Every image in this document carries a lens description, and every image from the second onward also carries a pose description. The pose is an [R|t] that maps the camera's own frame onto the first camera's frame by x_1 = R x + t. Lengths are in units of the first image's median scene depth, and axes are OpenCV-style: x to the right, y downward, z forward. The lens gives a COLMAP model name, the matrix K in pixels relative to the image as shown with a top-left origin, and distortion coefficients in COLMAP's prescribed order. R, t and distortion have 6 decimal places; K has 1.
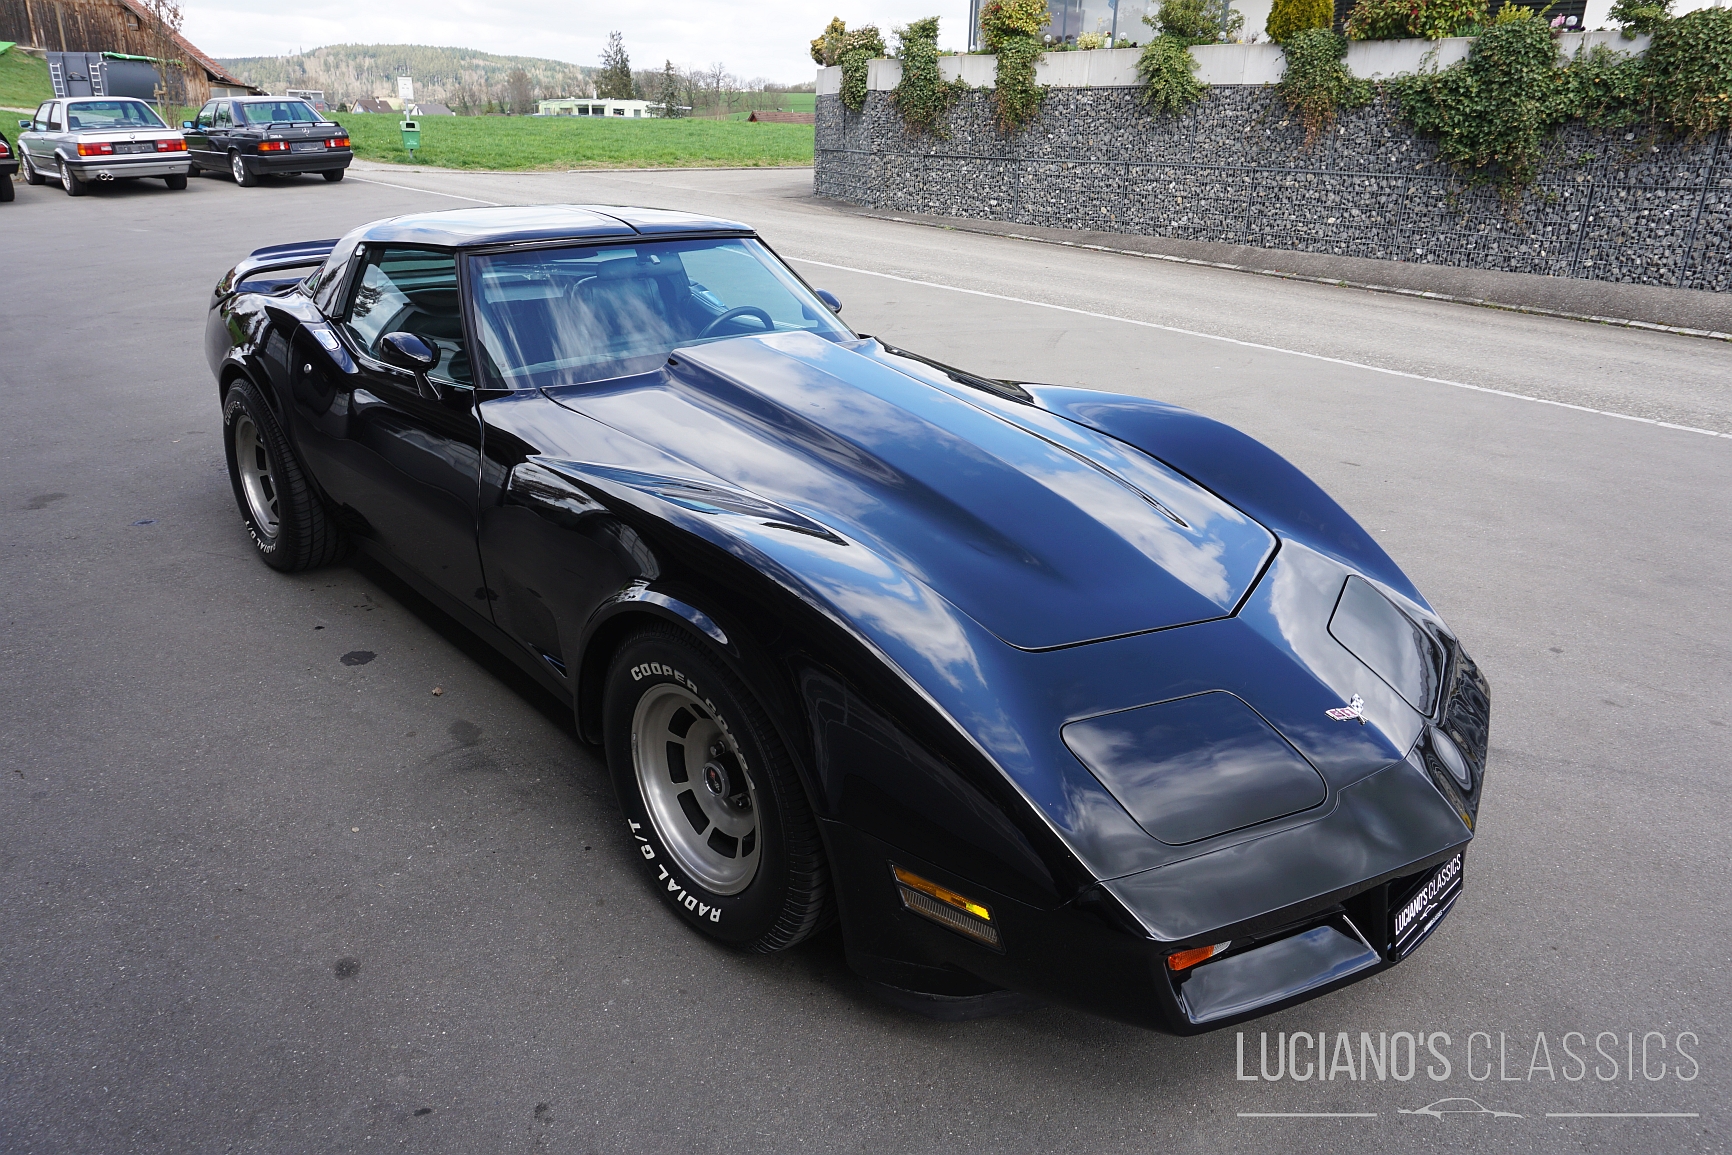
lens RADIAL K [[1168.4, 0, 859.2], [0, 1168.4, 571.1], [0, 0, 1]] dist [-0.044999, 0.031384]
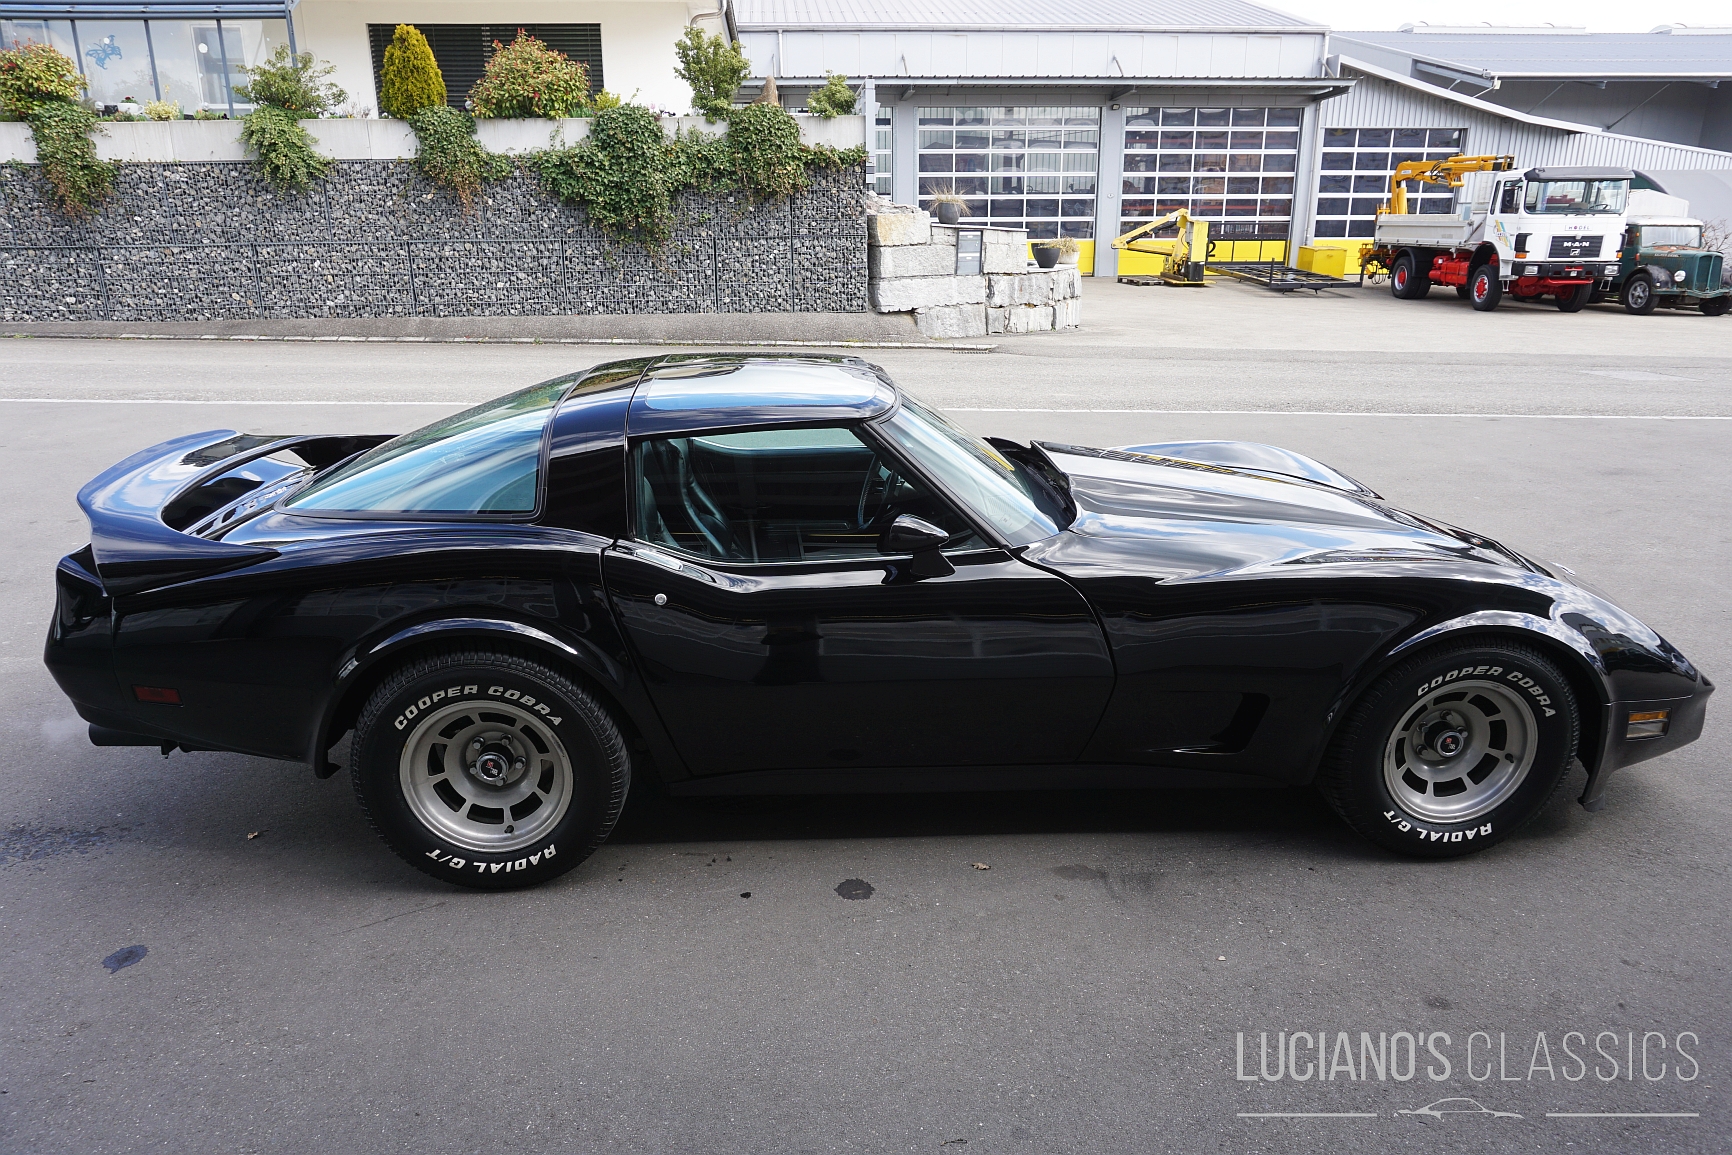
lens RADIAL K [[1168.4, 0, 856.3], [0, 1168.4, 581.9], [0, 0, 1]] dist [-0.044999, 0.031384]
pose [[0.624653, -0.267860, 0.733526, -0.224347], [0.291918, 0.951326, 0.098804, -0.050844], [-0.724288, 0.152412, 0.672442, 0.085371]]
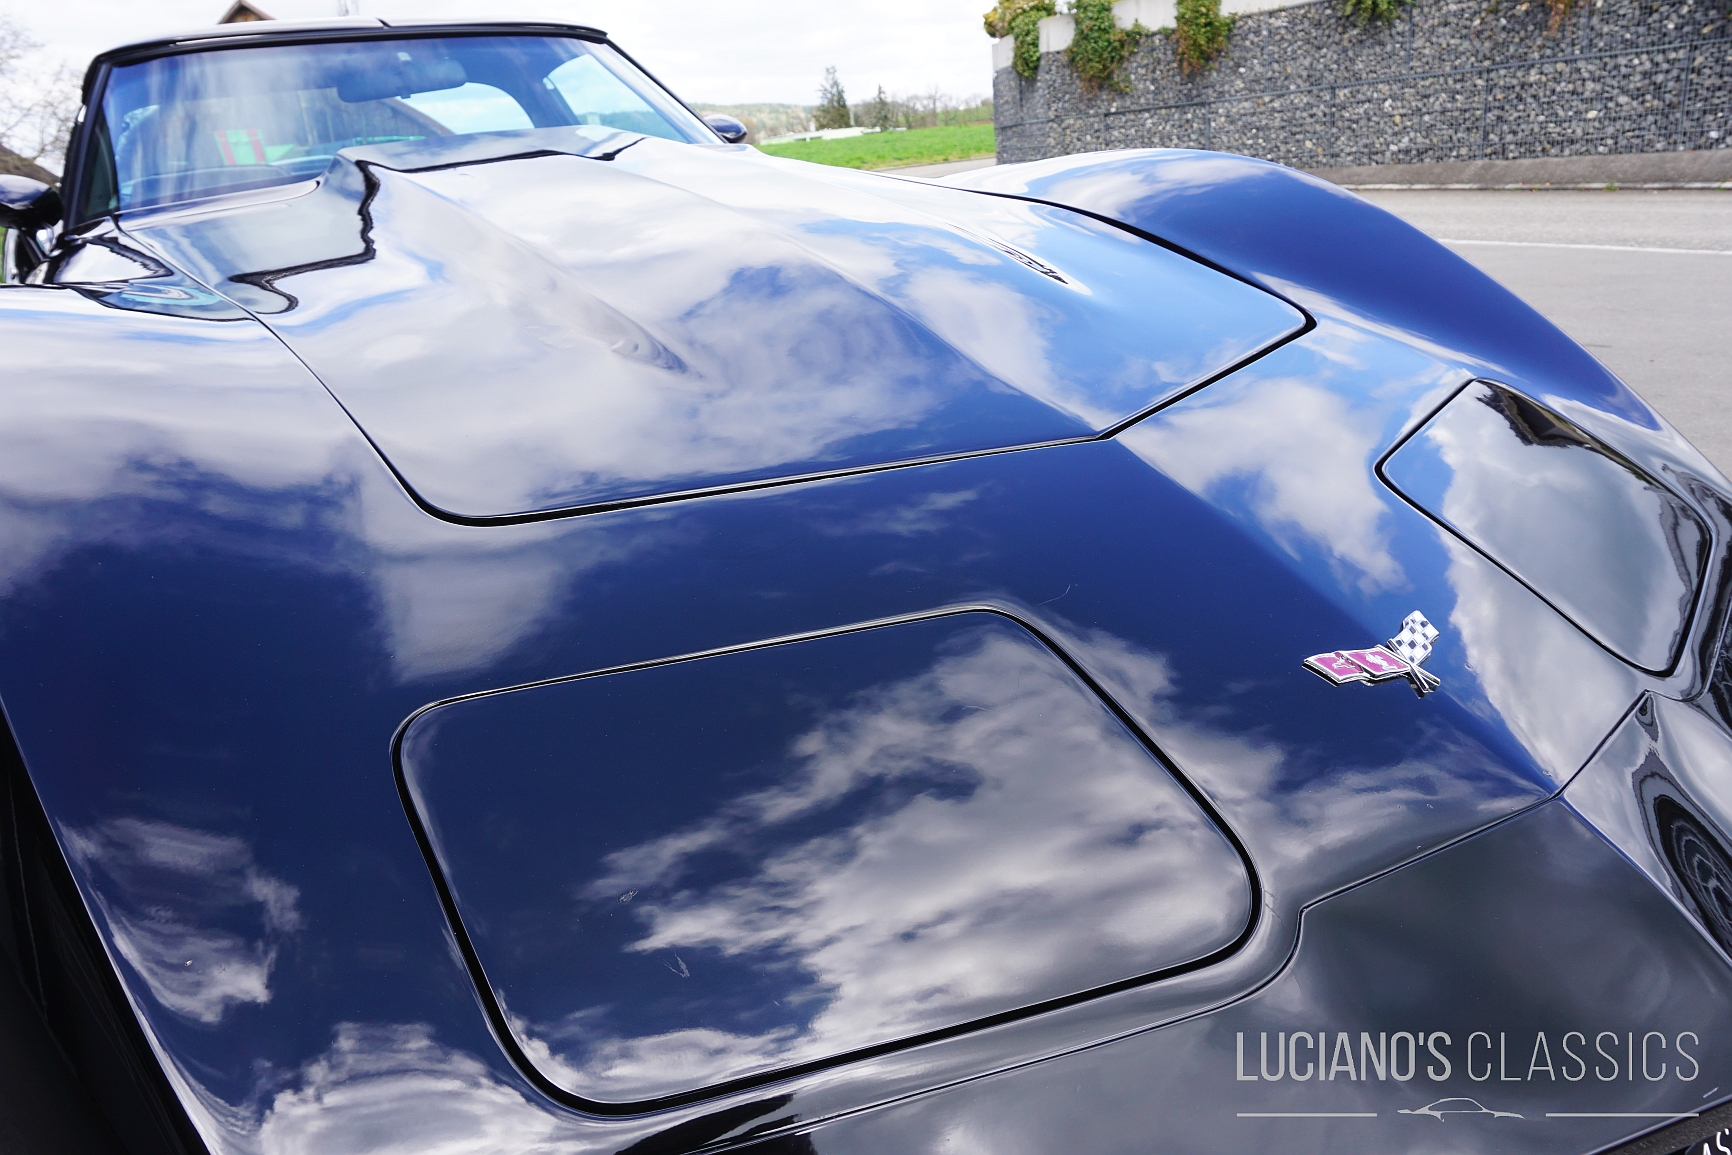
lens RADIAL K [[1168.4, 0, 863.0], [0, 1168.4, 565.7], [0, 0, 1]] dist [-0.044999, 0.031384]
pose [[0.977678, -0.050265, -0.204008, 0.047233], [0.046442, 0.998645, -0.023492, 0.013027], [0.204912, 0.013493, 0.978687, 0.087123]]
